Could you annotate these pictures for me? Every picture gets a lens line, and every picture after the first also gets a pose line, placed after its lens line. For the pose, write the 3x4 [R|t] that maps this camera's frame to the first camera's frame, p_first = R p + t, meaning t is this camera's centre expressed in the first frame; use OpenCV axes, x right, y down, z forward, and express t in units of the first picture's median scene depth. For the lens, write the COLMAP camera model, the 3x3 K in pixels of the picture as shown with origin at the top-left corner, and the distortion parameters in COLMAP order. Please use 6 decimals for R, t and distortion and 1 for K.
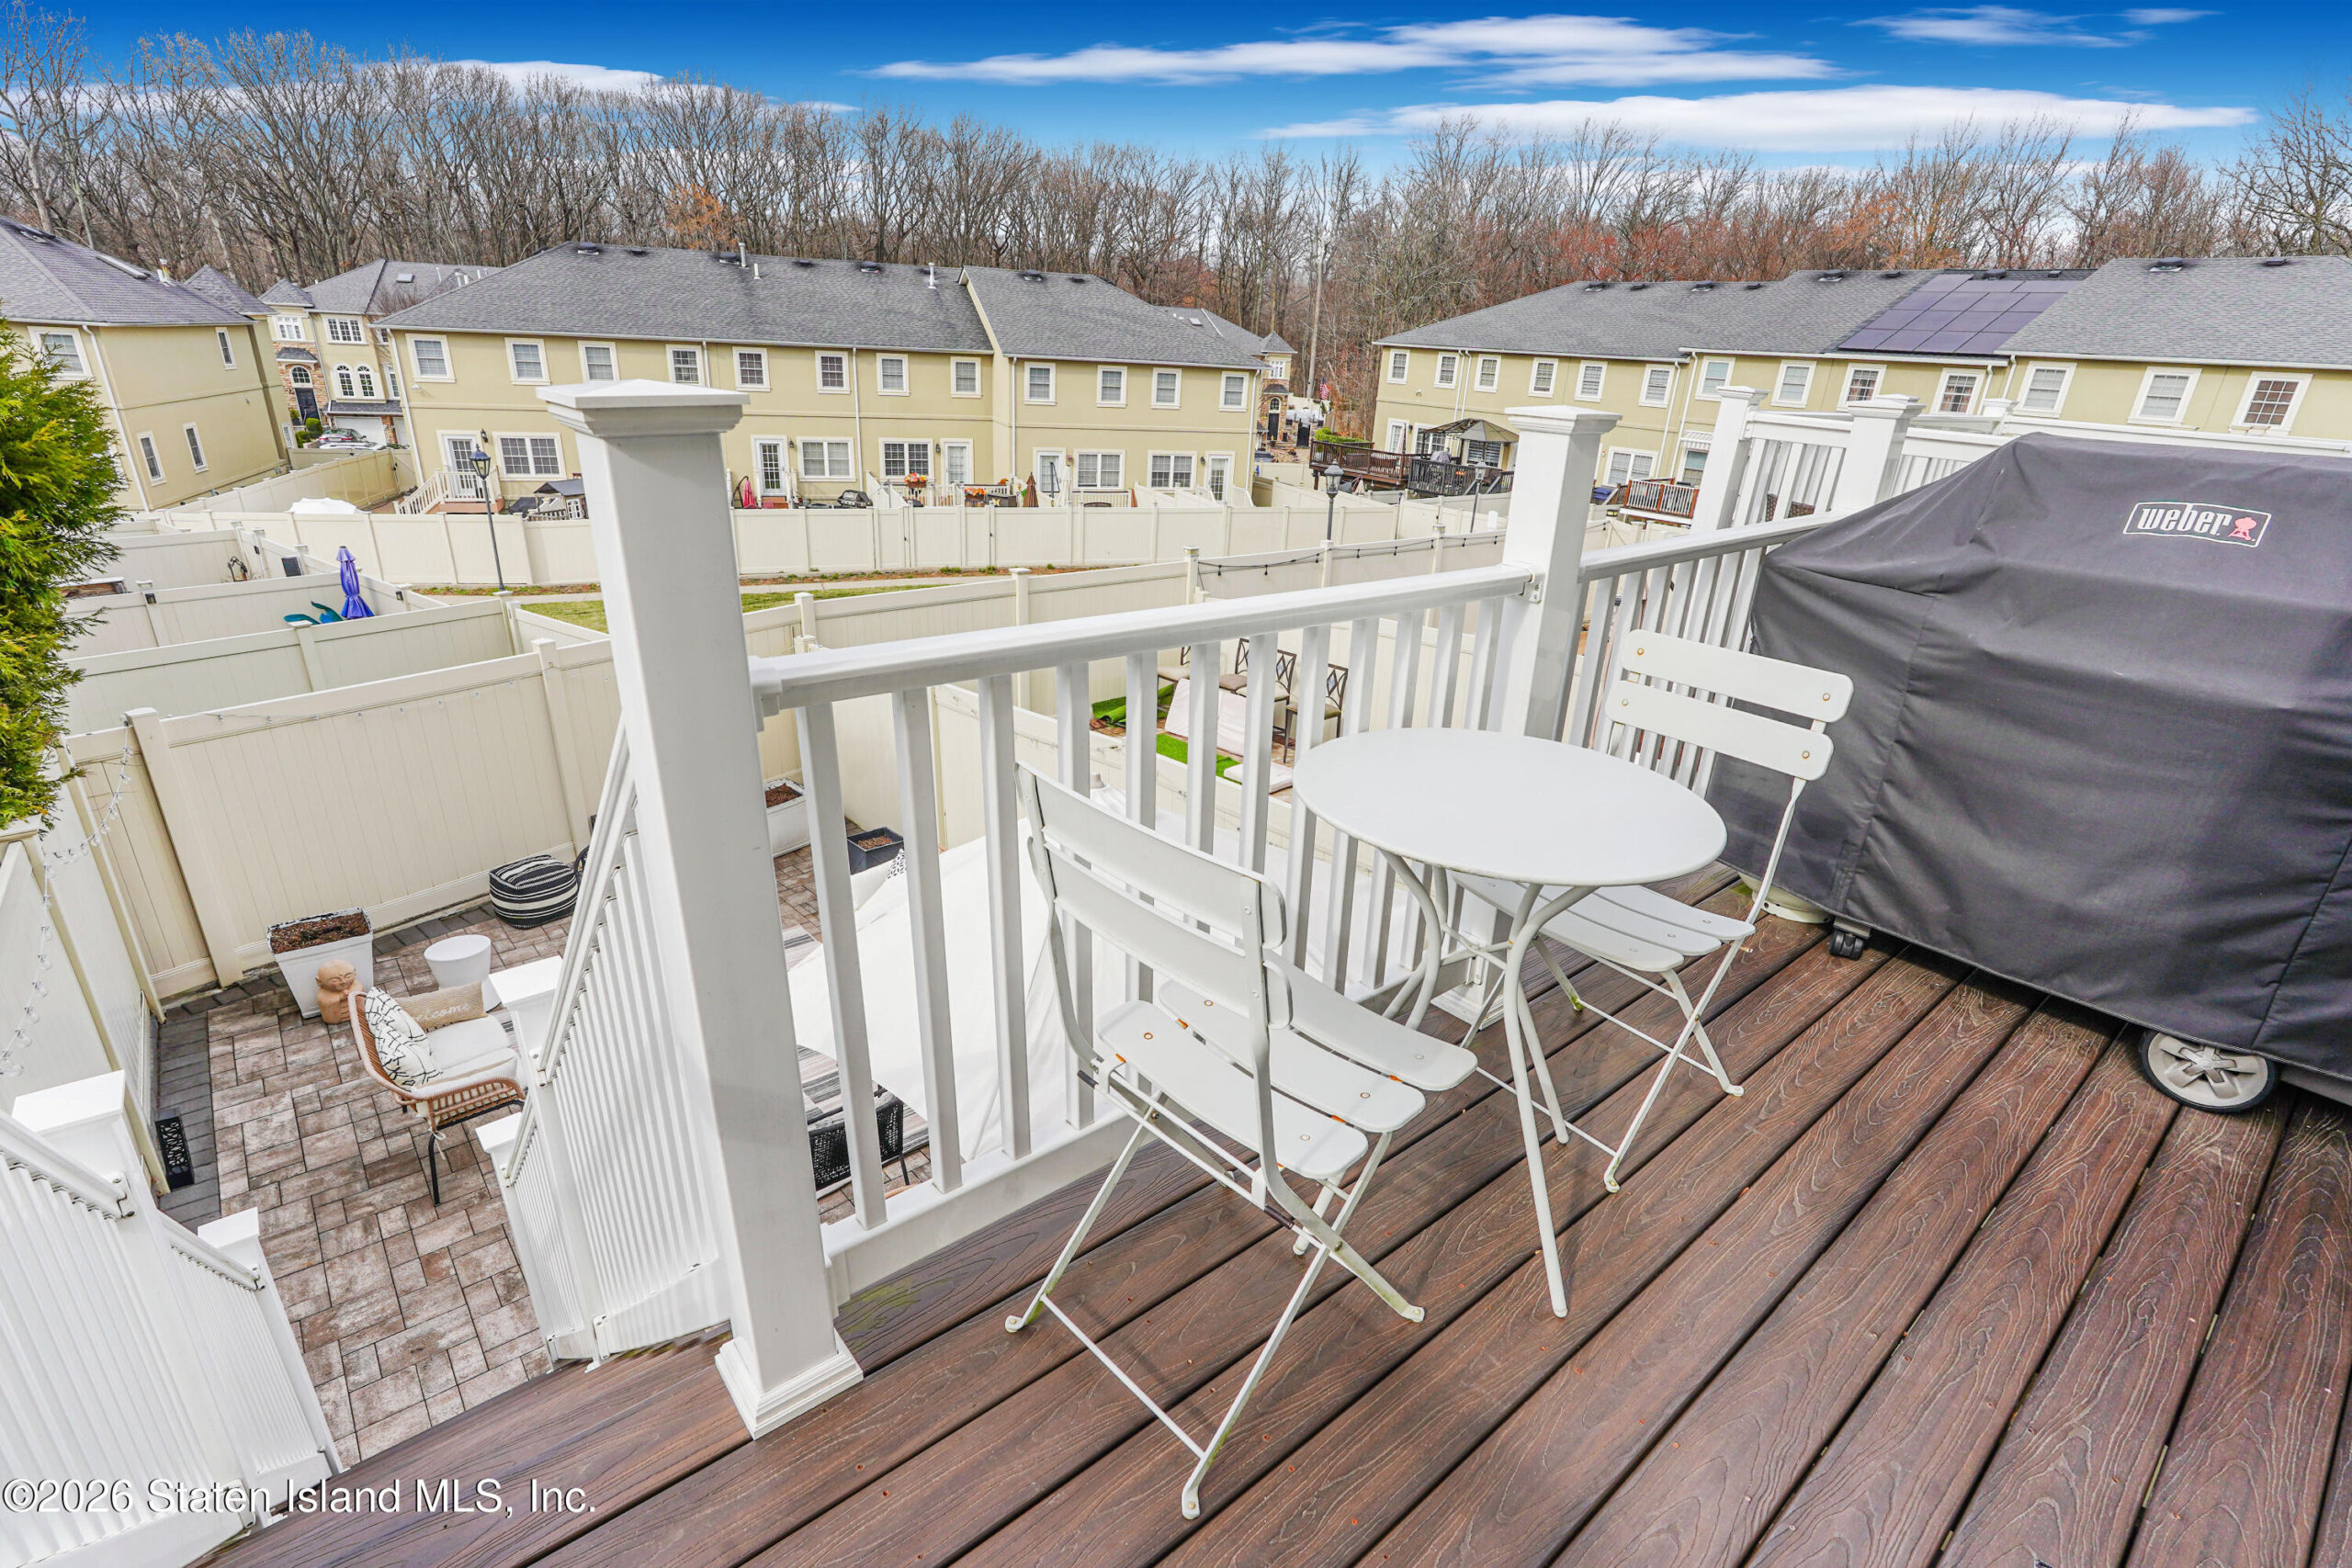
lens RADIAL K [[1103.6, 0, 1175.5], [0, 1103.6, 793.5], [0, 0, 1]] dist [-0.014094, 0.009131]
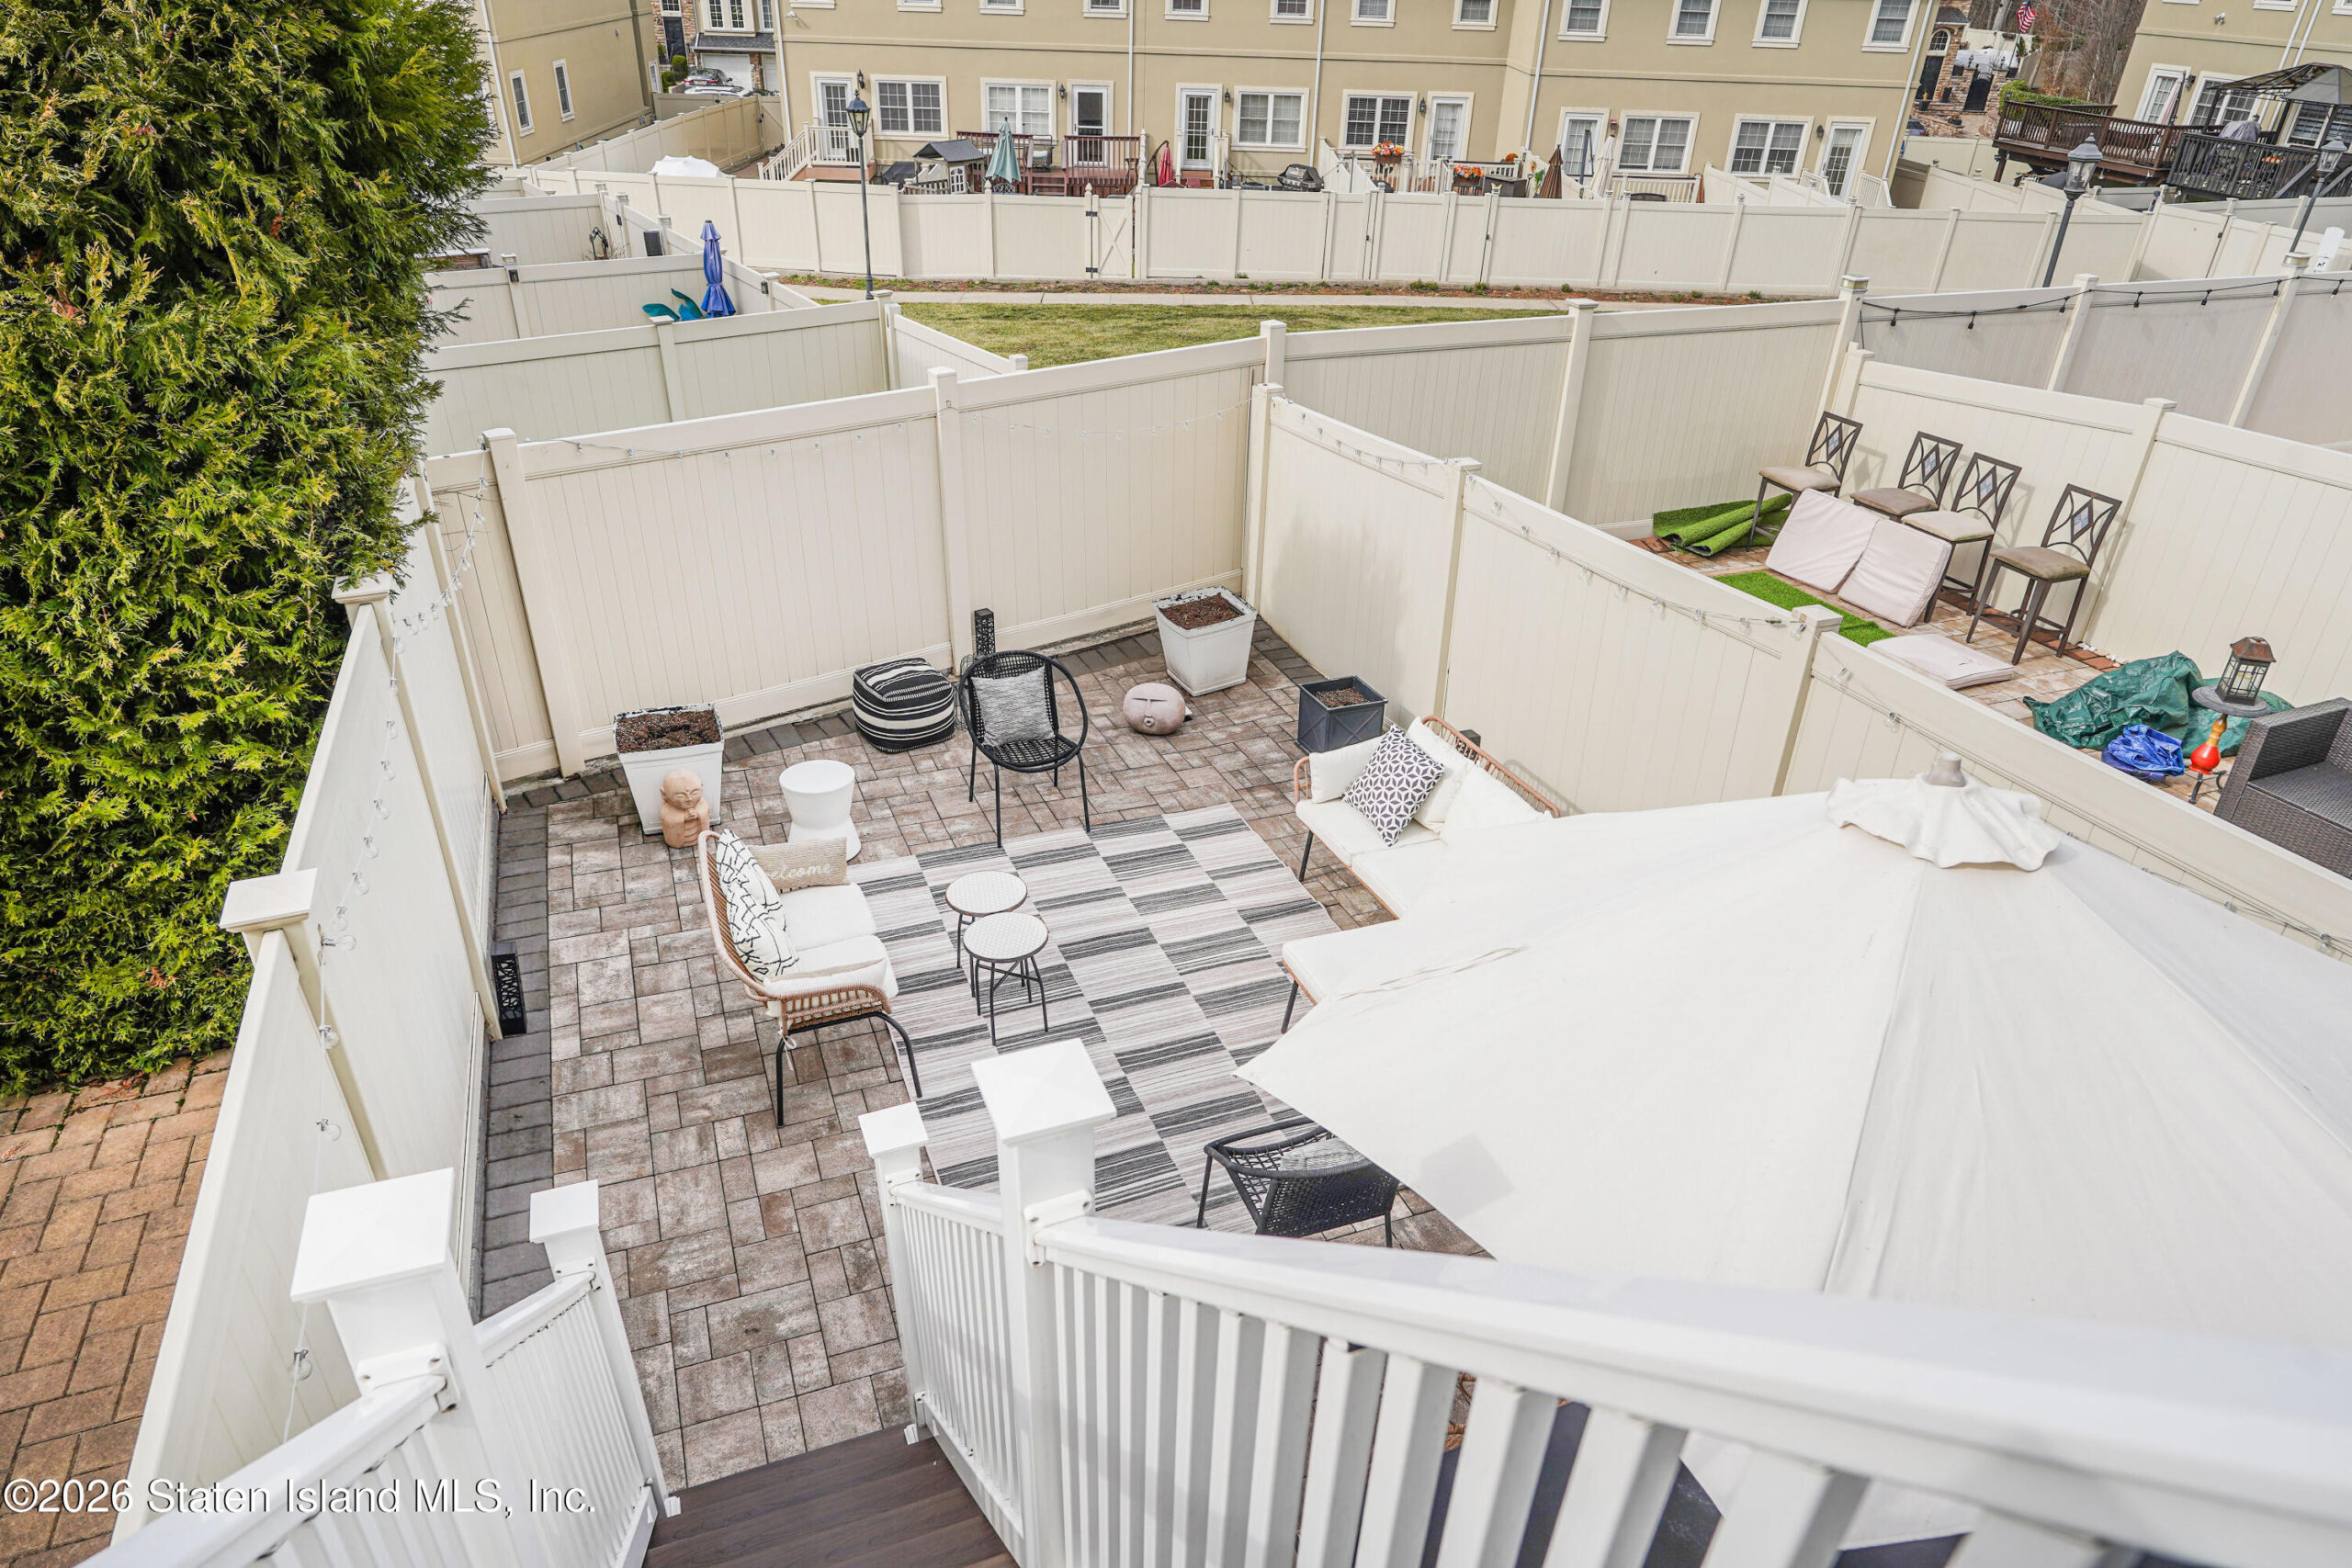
lens RADIAL K [[1448.3, 0, 1174.6], [0, 1448.3, 781.2], [0, 0, 1]] dist [0.001027, 0.004997]
pose [[0.942415, 0.153285, -0.297250, -0.042868], [-0.112887, 0.982417, 0.148707, -0.013415], [0.314818, -0.106588, 0.943148, 0.045005]]
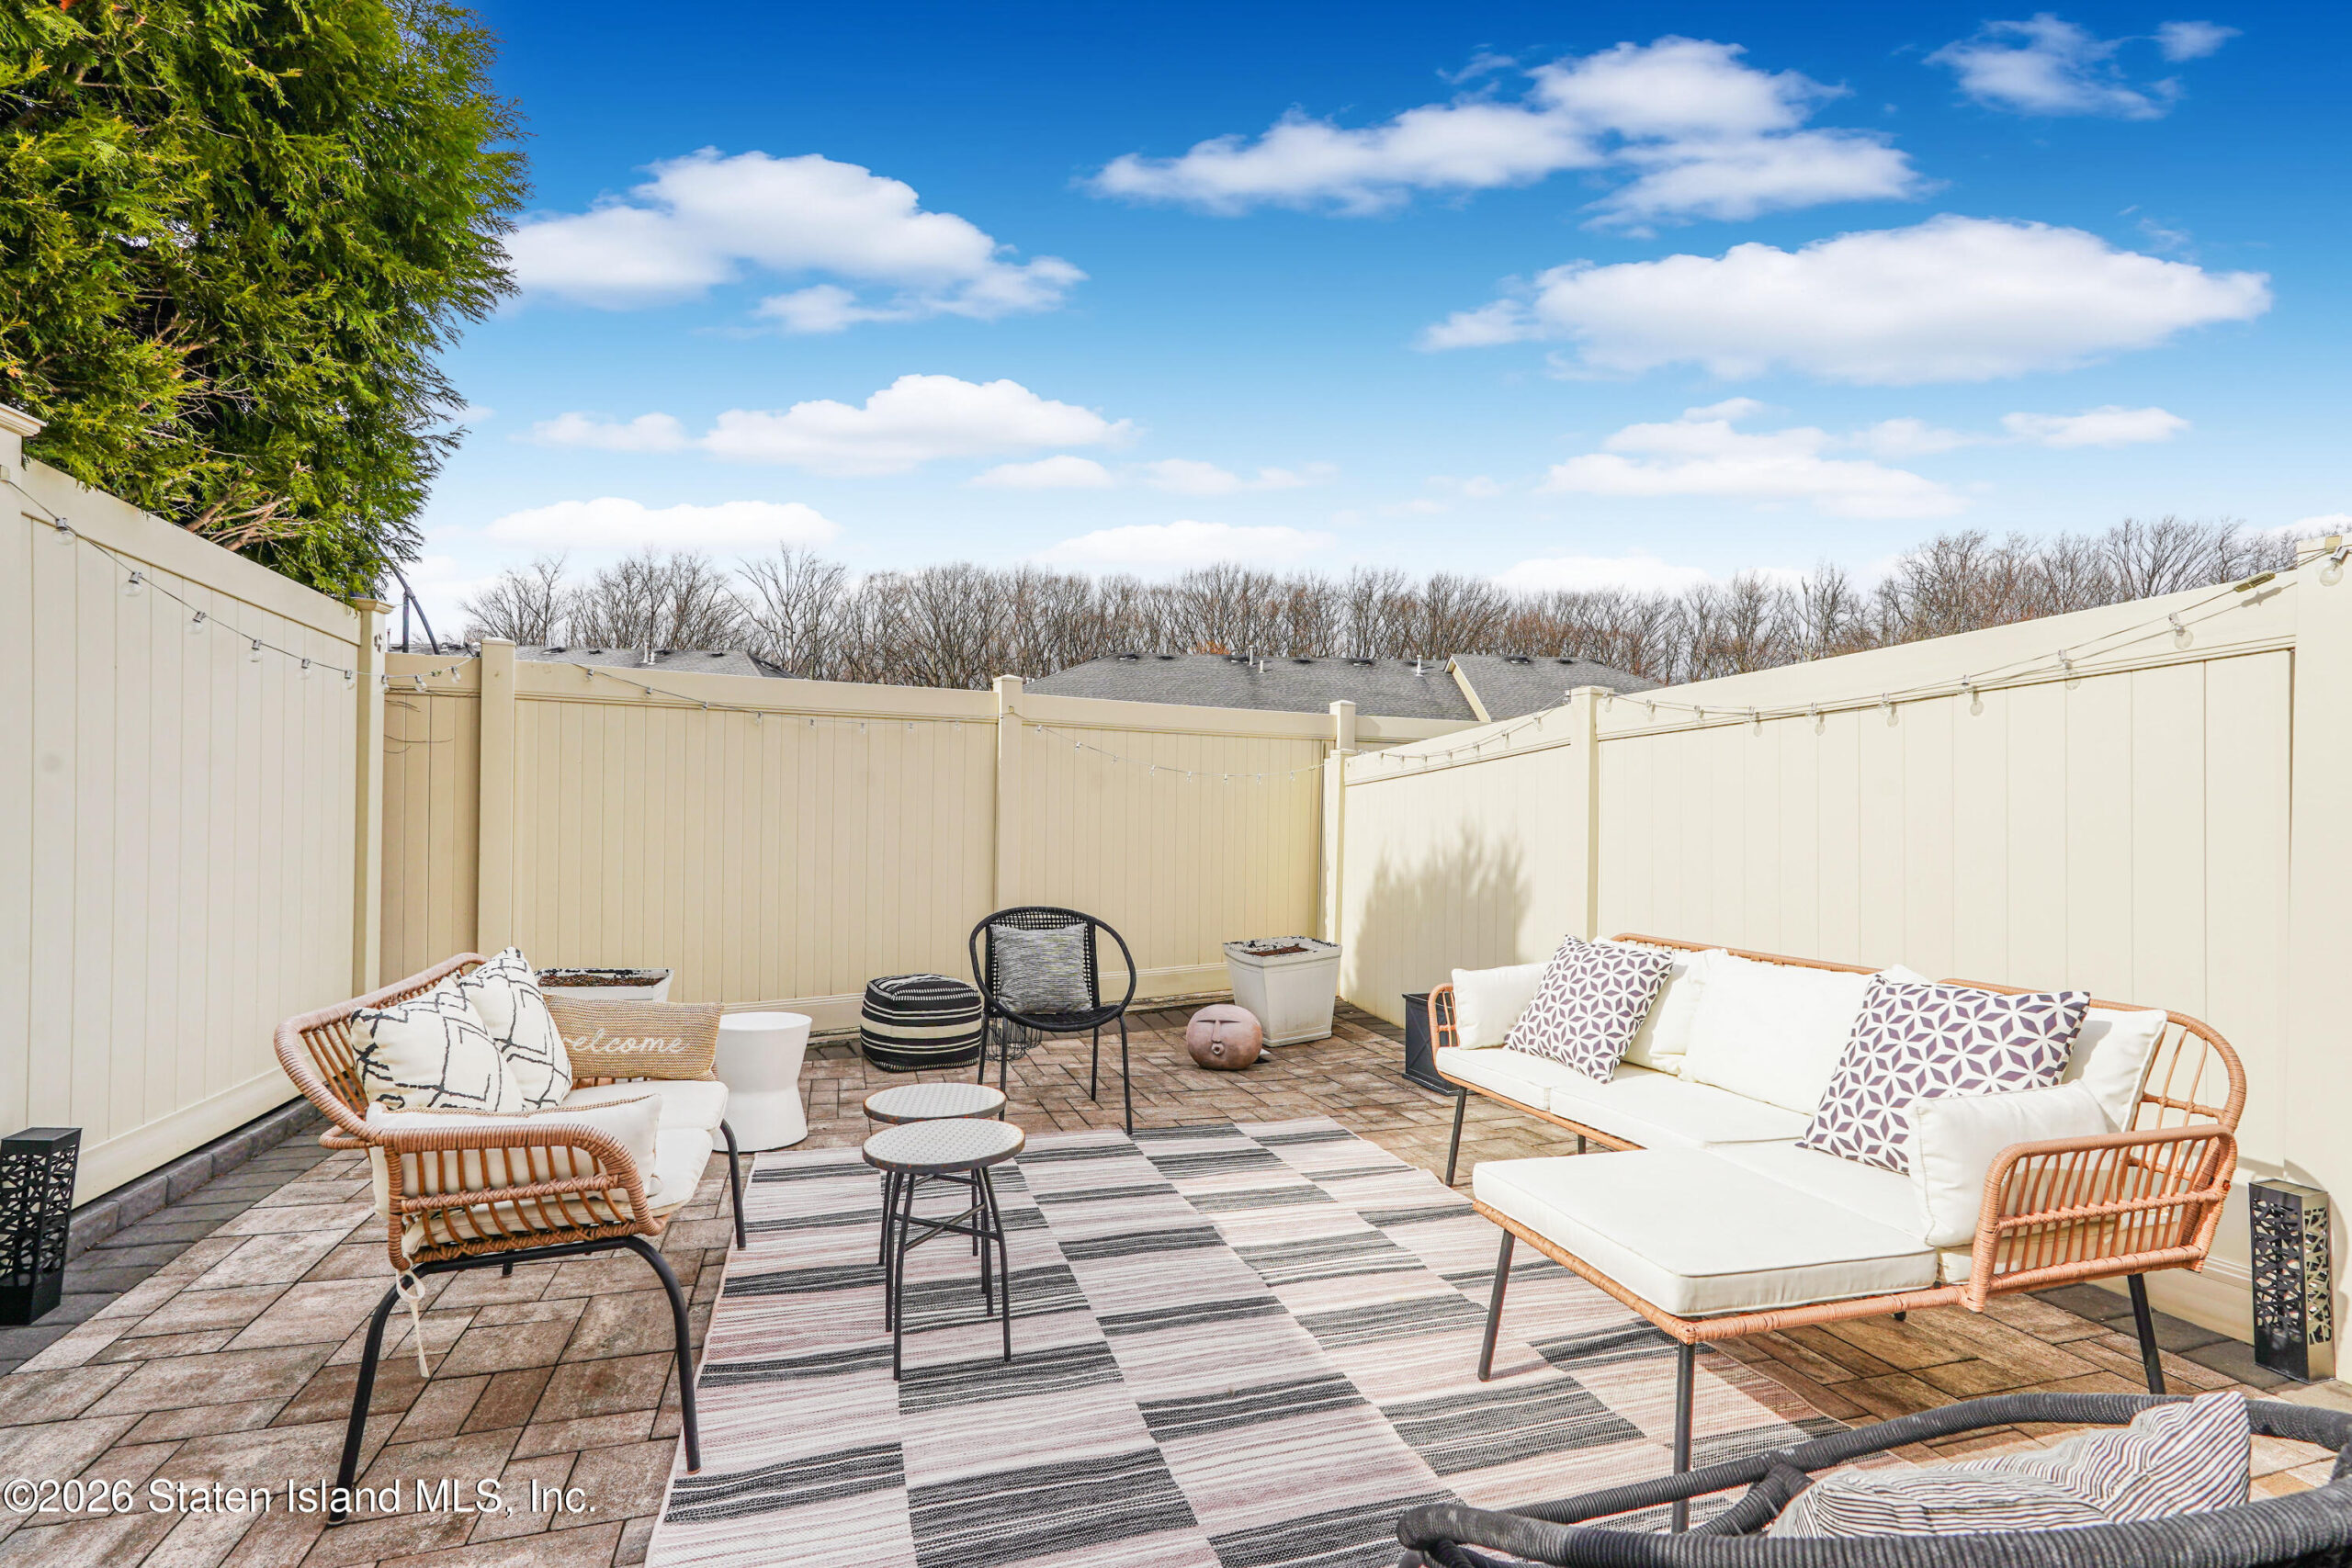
lens RADIAL K [[1054.1, 0, 1178.6], [0, 1054.1, 801.6], [0, 0, 1]] dist [-0.017688, 0.008294]
pose [[0.921806, -0.013433, -0.387419, -0.093101], [-0.134075, 0.926673, -0.351143, 0.073528], [0.363728, 0.375629, 0.852411, 0.218184]]
